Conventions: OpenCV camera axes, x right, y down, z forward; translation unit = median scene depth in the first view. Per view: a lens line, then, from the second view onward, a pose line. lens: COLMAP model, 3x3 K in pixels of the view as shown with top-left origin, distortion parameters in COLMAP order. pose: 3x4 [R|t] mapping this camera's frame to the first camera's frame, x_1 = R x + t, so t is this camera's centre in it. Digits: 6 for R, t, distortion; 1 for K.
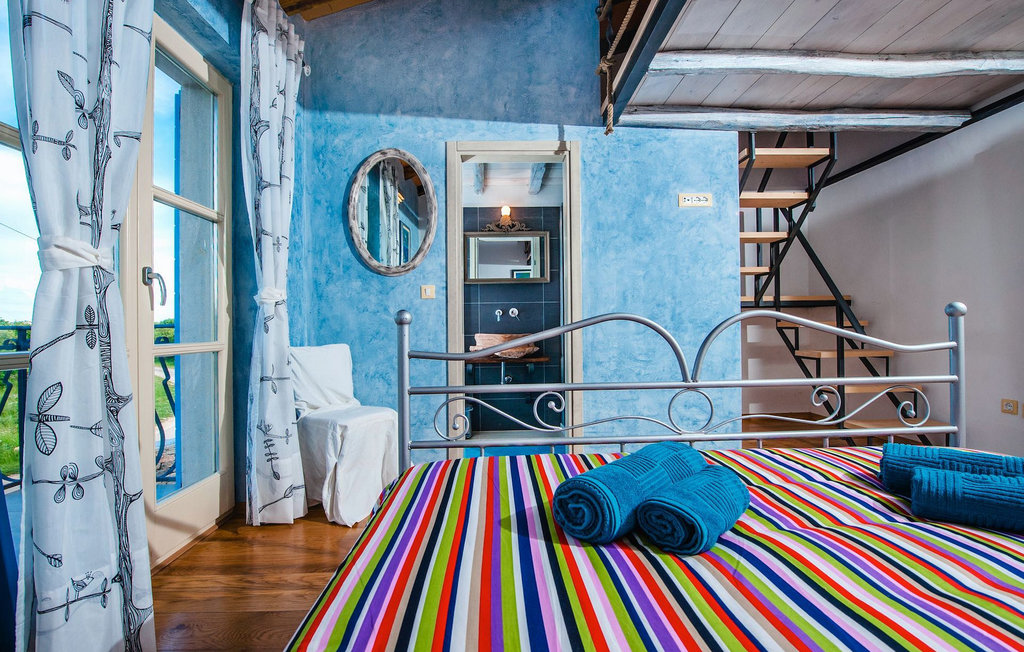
lens RADIAL K [[444.7, 0, 510.8], [0, 444.7, 329.2], [0, 0, 1]] dist [-0.018126, -0.000498]
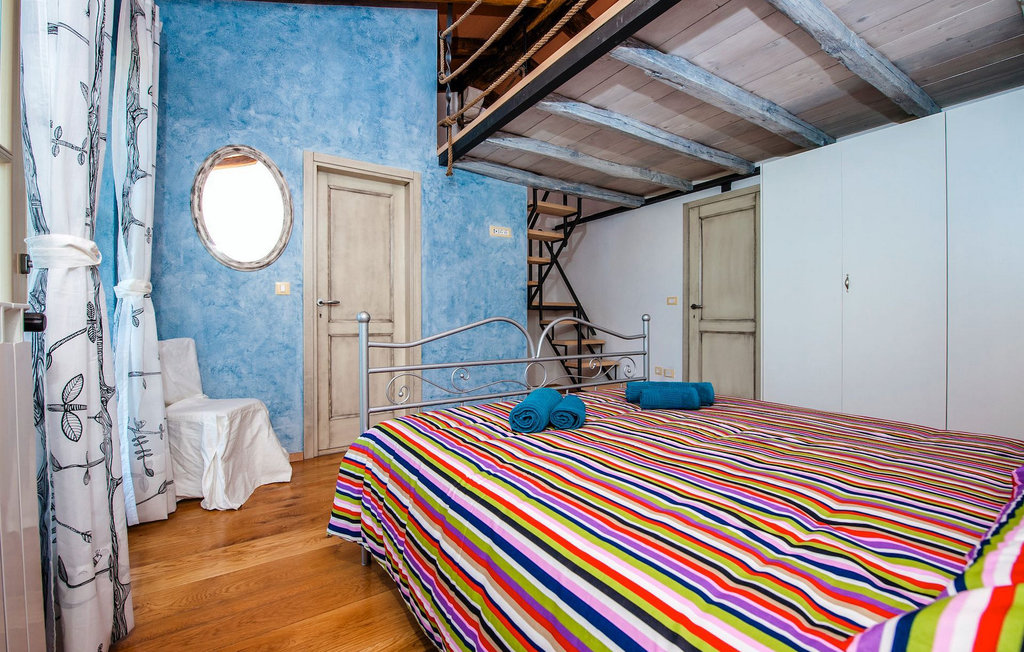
lens RADIAL K [[447.4, 0, 512.0], [0, 447.4, 326.0], [0, 0, 1]] dist [-0.013790, -0.000397]
pose [[0.845472, 0.006652, 0.533978, -0.291661], [-0.010998, 0.999927, 0.004957, -0.005462], [-0.533906, -0.010064, 0.845484, -0.196902]]
